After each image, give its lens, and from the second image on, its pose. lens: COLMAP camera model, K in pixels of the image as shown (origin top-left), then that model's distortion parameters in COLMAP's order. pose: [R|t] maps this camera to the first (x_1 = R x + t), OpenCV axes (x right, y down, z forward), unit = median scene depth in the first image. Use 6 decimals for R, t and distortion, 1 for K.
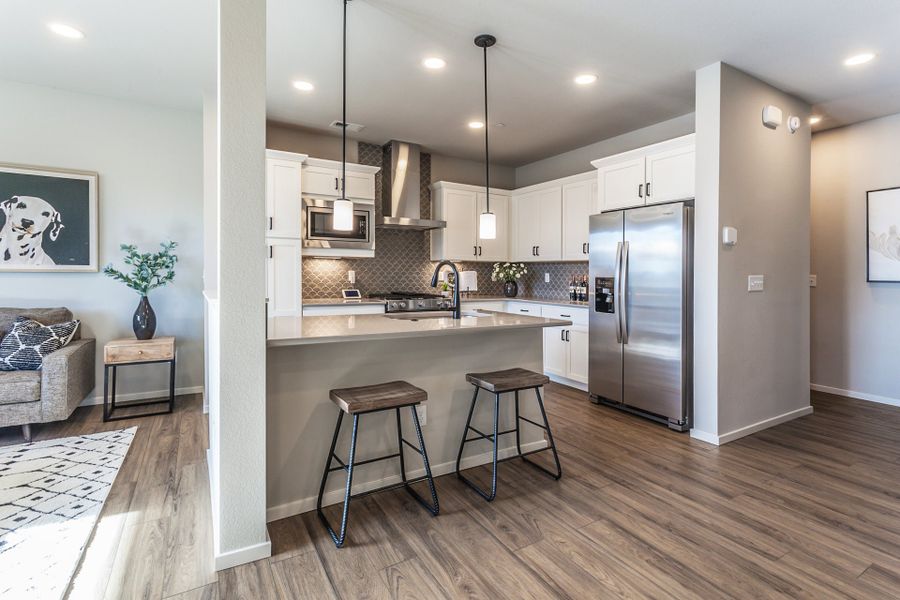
lens RADIAL K [[436.0, 0, 447.6], [0, 436.0, 273.6], [0, 0, 1]] dist [-0.000312, 0.000520]
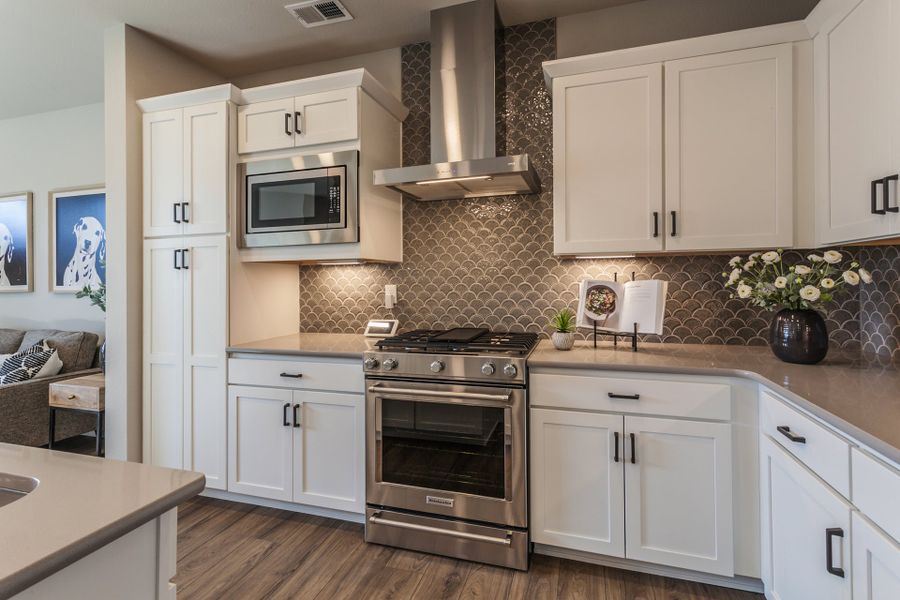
lens RADIAL K [[436.0, 0, 447.6], [0, 436.0, 273.6], [0, 0, 1]] dist [-0.000312, 0.000520]
pose [[0.671284, -0.030090, -0.740589, 0.324371], [0.019287, 0.999546, -0.023129, -0.009422], [0.740949, 0.001243, 0.671560, 0.950821]]
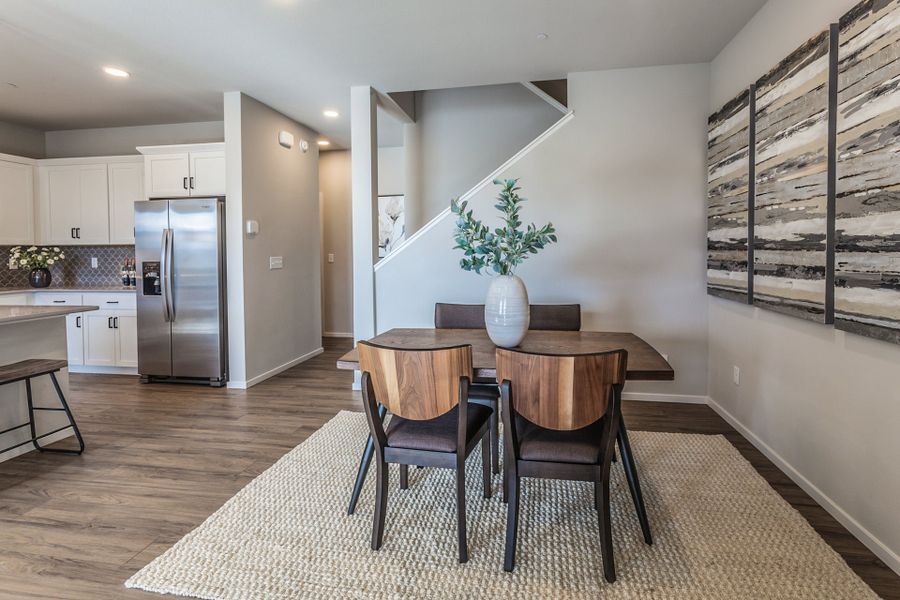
lens RADIAL K [[445.5, 0, 451.7], [0, 445.5, 258.0], [0, 0, 1]] dist [-0.001181, 0.000006]
pose [[0.650808, -0.027416, 0.758748, 0.017768], [0.018325, 0.999624, 0.020401, -0.008718], [-0.759022, 0.000627, 0.651065, -0.247231]]
